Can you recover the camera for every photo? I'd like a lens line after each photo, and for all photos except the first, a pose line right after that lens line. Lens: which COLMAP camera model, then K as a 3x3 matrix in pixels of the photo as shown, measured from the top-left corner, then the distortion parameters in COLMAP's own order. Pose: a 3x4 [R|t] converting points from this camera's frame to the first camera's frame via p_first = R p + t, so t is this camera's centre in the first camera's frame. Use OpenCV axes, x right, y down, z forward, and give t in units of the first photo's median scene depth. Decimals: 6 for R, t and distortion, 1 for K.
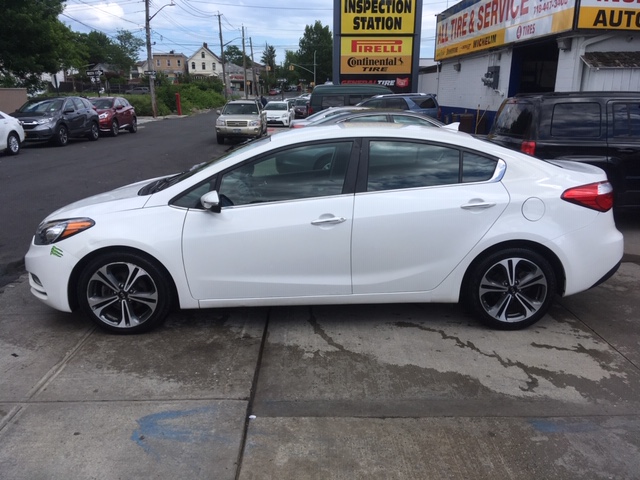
lens RADIAL K [[542.5, 0, 317.4], [0, 542.5, 242.7], [0, 0, 1]] dist [0.092720, -0.140612]
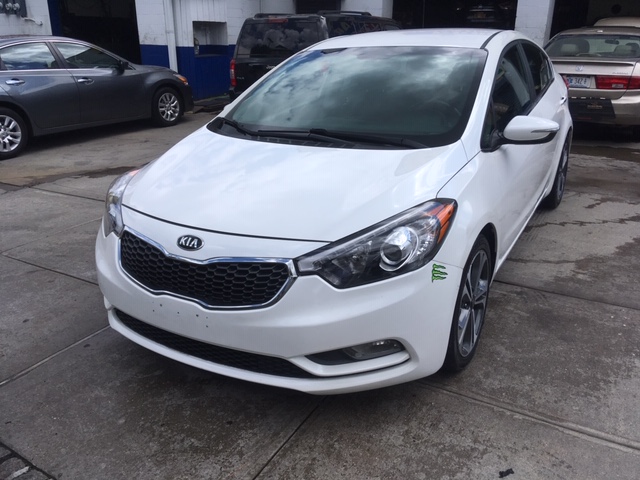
lens RADIAL K [[542.5, 0, 317.6], [0, 542.5, 244.5], [0, 0, 1]] dist [0.092720, -0.140612]
pose [[0.523325, -0.309597, 0.793902, -0.912834], [0.228610, 0.948520, 0.219198, -0.146498], [-0.820895, 0.066782, 0.567162, 0.767417]]
